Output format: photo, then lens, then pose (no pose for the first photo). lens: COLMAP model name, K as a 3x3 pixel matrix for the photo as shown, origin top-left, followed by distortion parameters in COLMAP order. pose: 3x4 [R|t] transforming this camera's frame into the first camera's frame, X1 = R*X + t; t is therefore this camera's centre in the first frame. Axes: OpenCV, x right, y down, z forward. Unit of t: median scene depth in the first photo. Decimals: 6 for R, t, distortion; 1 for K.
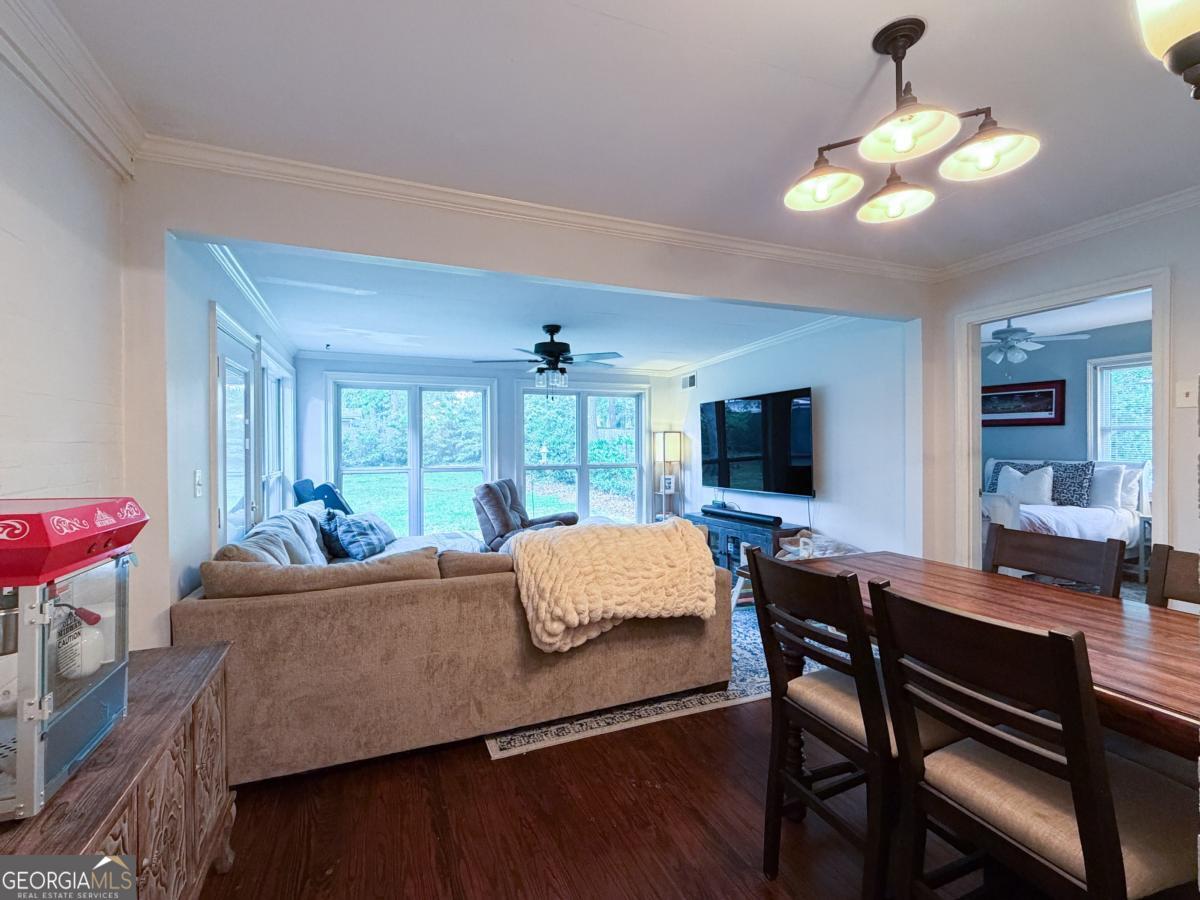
lens RADIAL K [[543.0, 0, 600.8], [0, 543.0, 452.0], [0, 0, 1]] dist [0.001850, 0.000185]
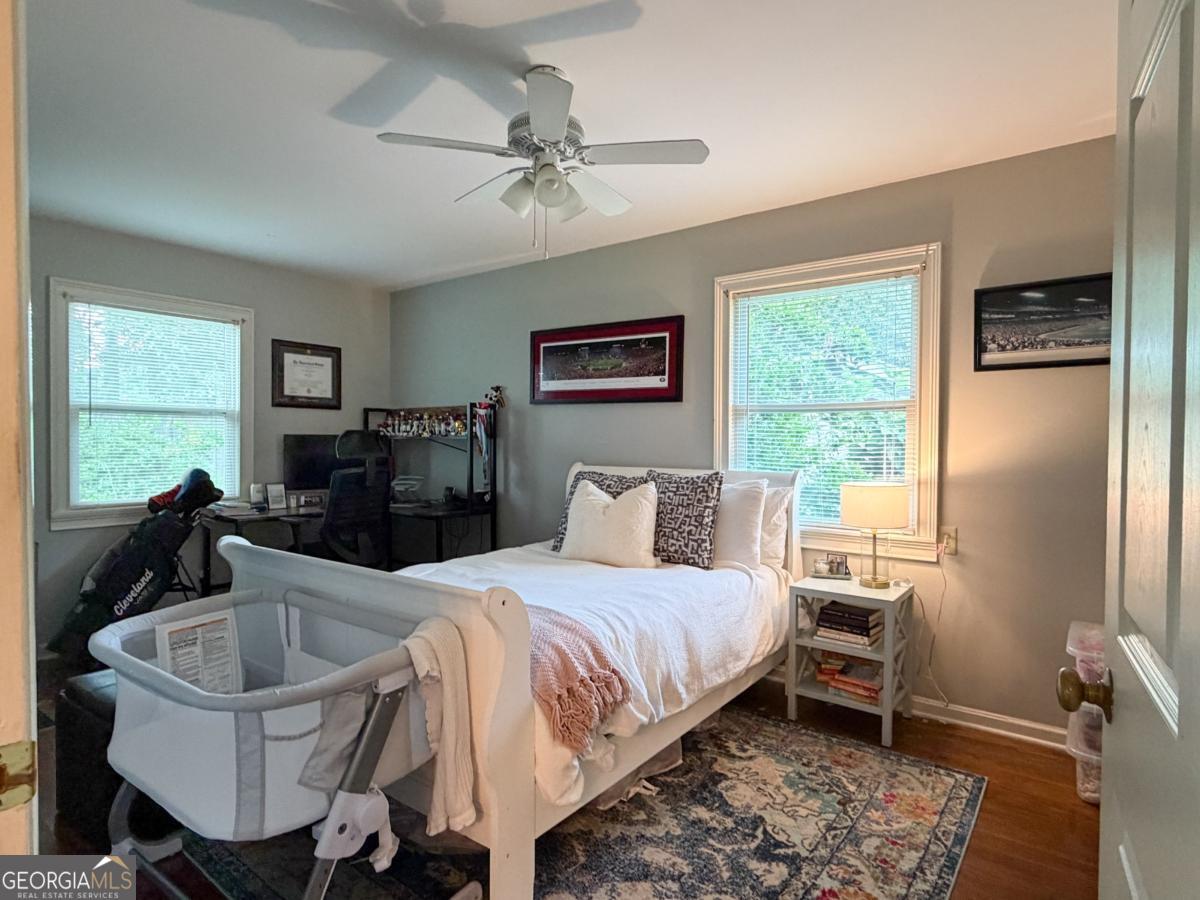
lens RADIAL K [[666.2, 0, 600.6], [0, 666.2, 452.3], [0, 0, 1]] dist [-0.003488, -0.000056]
pose [[0.854608, 0.011045, 0.519156, 0.482619], [-0.013208, 0.999913, 0.000469, 0.000614], [-0.519106, -0.007257, 0.854679, 0.522997]]
